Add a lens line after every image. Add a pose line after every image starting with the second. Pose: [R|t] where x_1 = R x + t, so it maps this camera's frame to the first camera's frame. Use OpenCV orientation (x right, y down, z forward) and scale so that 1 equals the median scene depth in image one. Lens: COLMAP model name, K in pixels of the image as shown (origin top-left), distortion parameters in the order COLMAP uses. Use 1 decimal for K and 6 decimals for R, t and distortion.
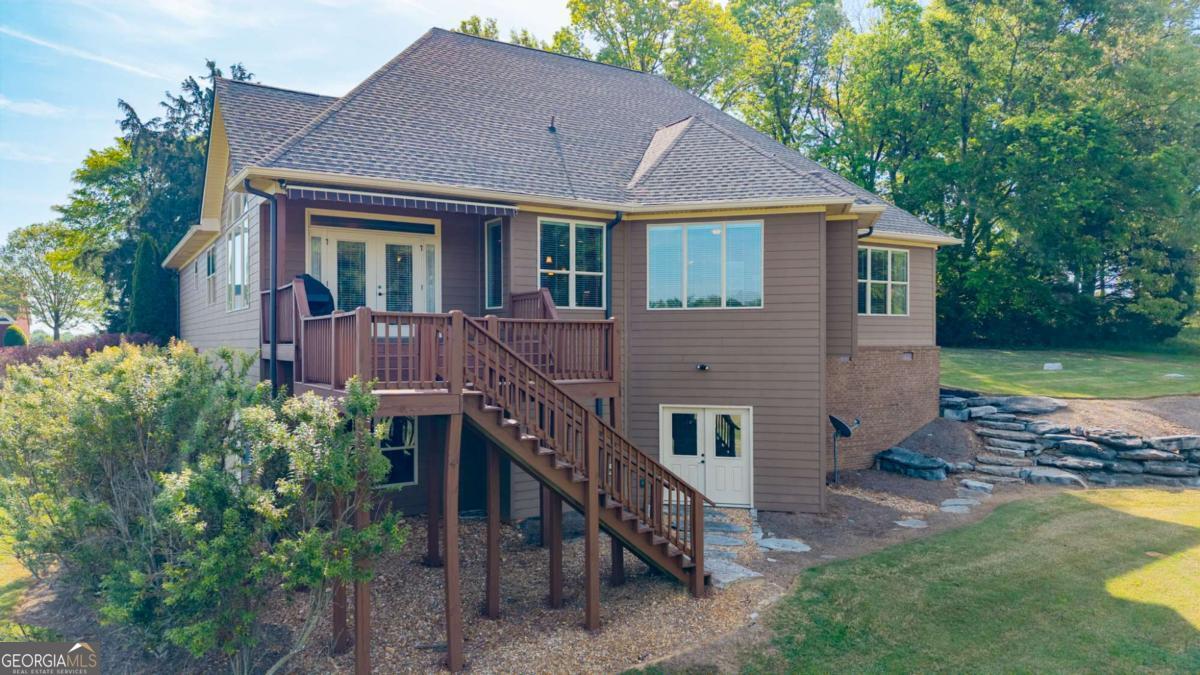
lens RADIAL K [[802.4, 0, 604.0], [0, 802.4, 341.7], [0, 0, 1]] dist [0.034557, -0.045740]
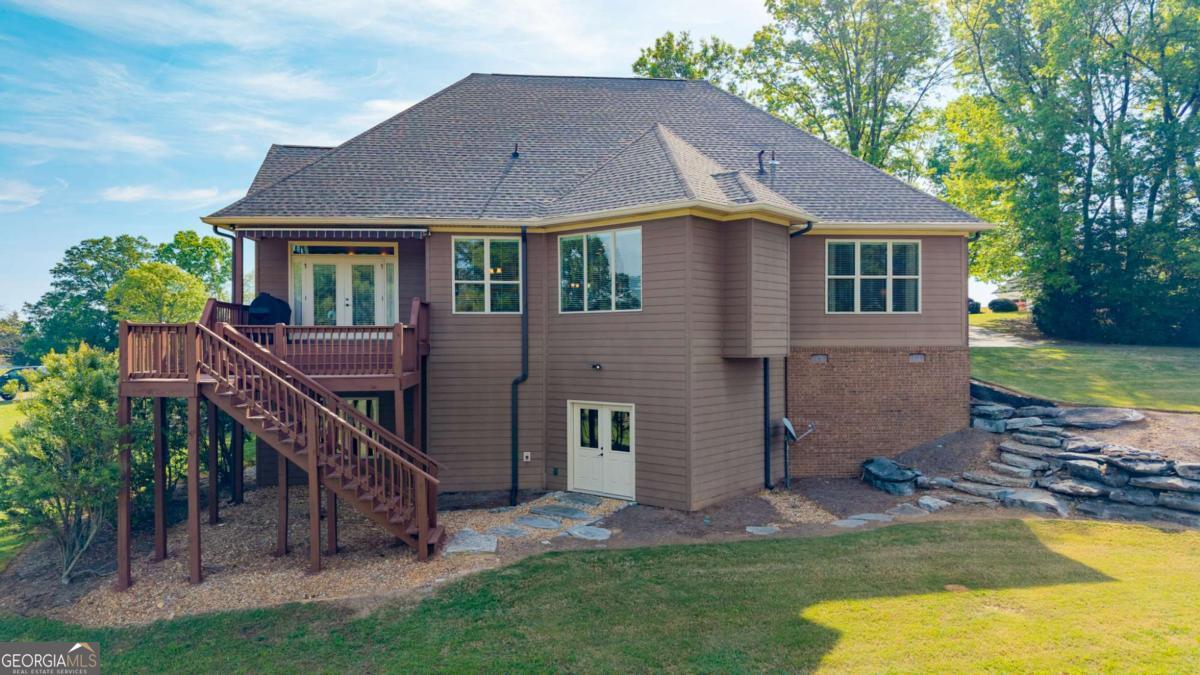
lens RADIAL K [[802.4, 0, 604.0], [0, 802.4, 341.7], [0, 0, 1]] dist [0.034557, -0.045740]
pose [[0.895169, -0.000695, -0.445725, 0.601632], [0.001898, 0.999996, 0.002254, -0.003527], [0.445722, -0.002864, 0.895167, 0.045394]]
